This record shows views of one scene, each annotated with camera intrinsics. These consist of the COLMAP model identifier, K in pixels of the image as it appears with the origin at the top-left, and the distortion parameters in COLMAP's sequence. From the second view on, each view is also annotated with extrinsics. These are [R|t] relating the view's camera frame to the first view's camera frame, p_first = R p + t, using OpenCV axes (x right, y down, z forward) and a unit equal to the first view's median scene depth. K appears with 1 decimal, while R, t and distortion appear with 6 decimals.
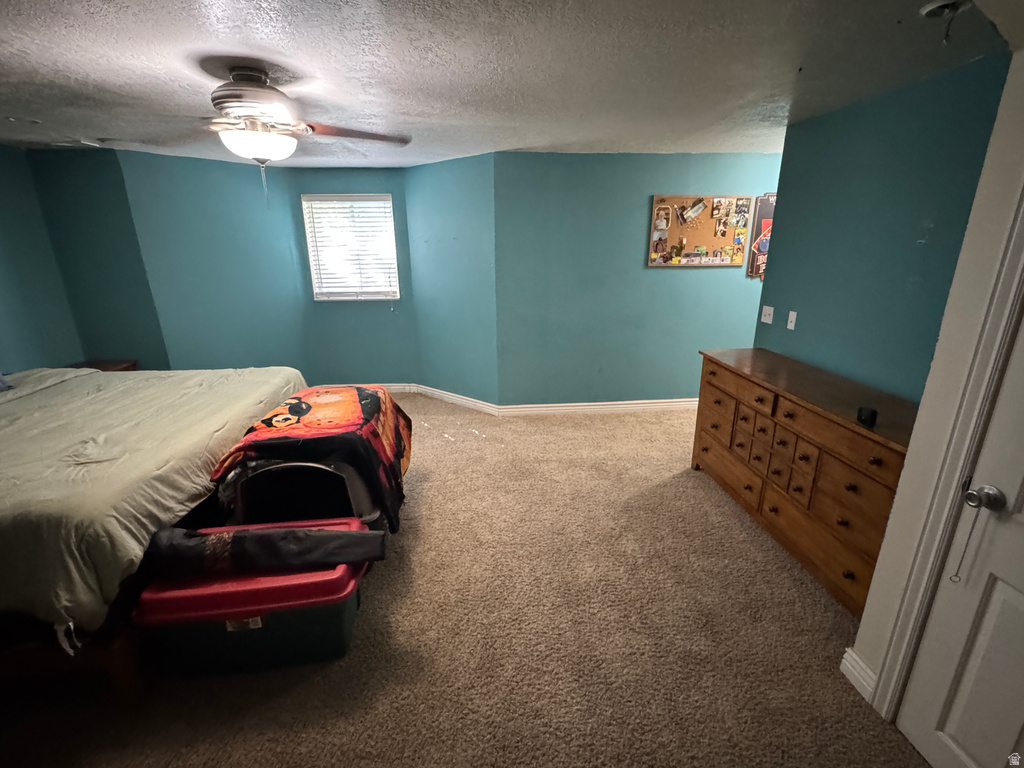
lens RADIAL K [[452.7, 0, 509.2], [0, 452.7, 382.2], [0, 0, 1]] dist [-0.001991, -0.000311]
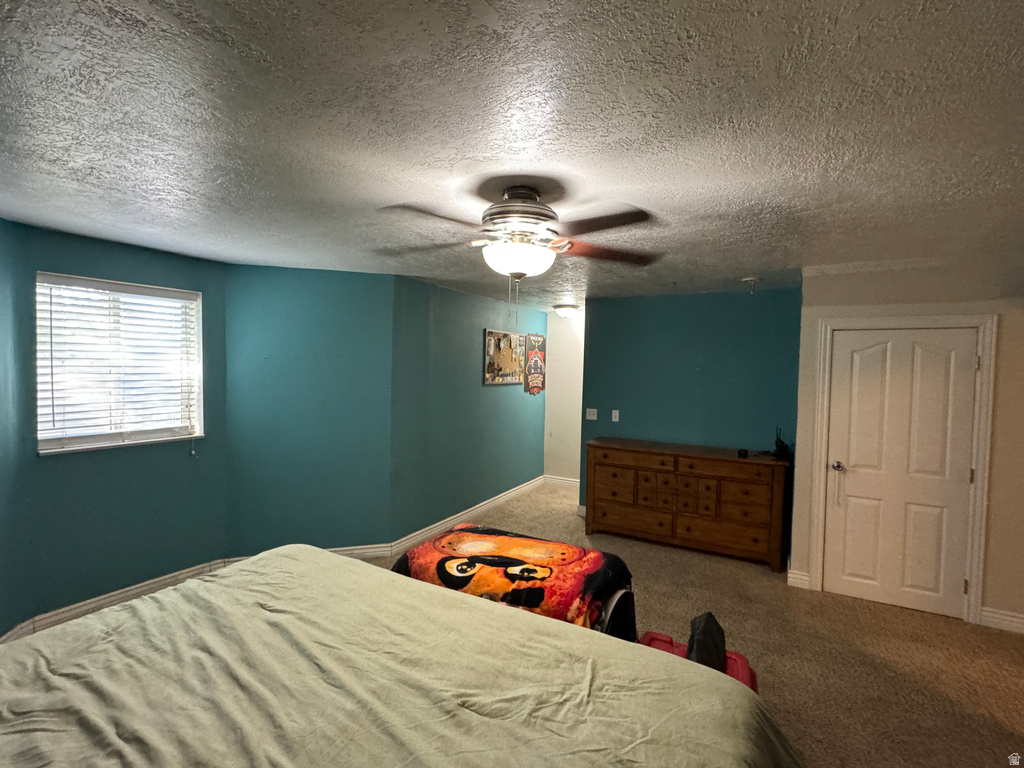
lens RADIAL K [[472.3, 0, 504.6], [0, 472.3, 386.9], [0, 0, 1]] dist [-0.005877, -0.000541]
pose [[0.572161, -0.017319, 0.819958, -0.695440], [0.220942, 0.966070, -0.133766, -0.074979], [-0.789820, 0.257699, 0.556575, 0.280135]]
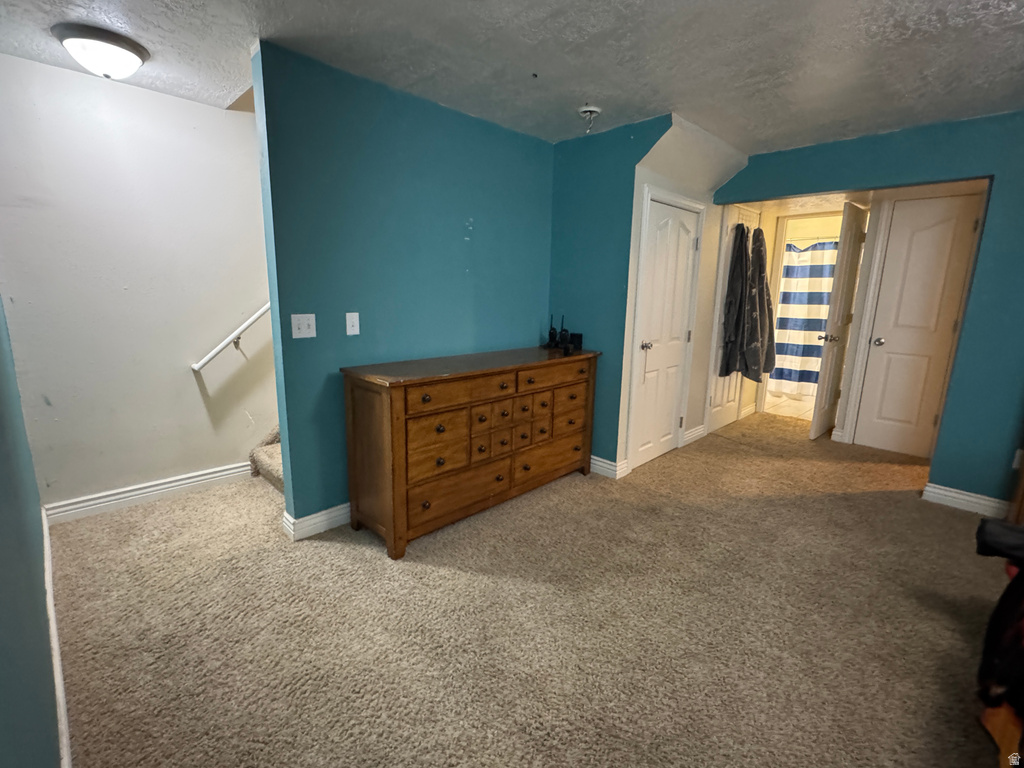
lens RADIAL K [[472.3, 0, 510.3], [0, 472.3, 378.2], [0, 0, 1]] dist [-0.005877, -0.000541]
pose [[-0.651929, -0.148112, 0.743674, -0.143975], [0.209760, 0.907242, 0.364571, -0.221943], [-0.728690, 0.393667, -0.560390, 0.980825]]
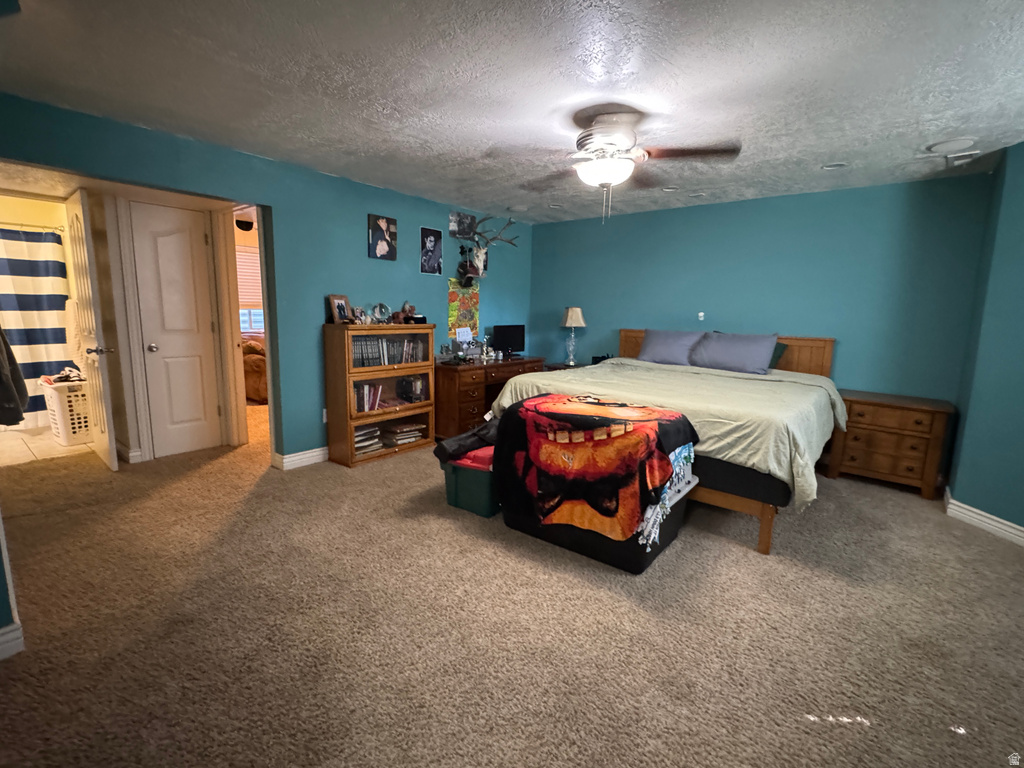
lens RADIAL K [[472.3, 0, 511.3], [0, 472.3, 384.2], [0, 0, 1]] dist [-0.005877, -0.000541]
pose [[-0.687353, 0.110056, -0.717937, 0.298493], [-0.227329, 0.906193, 0.356560, -0.201838], [0.689831, 0.408290, -0.597856, 0.923288]]
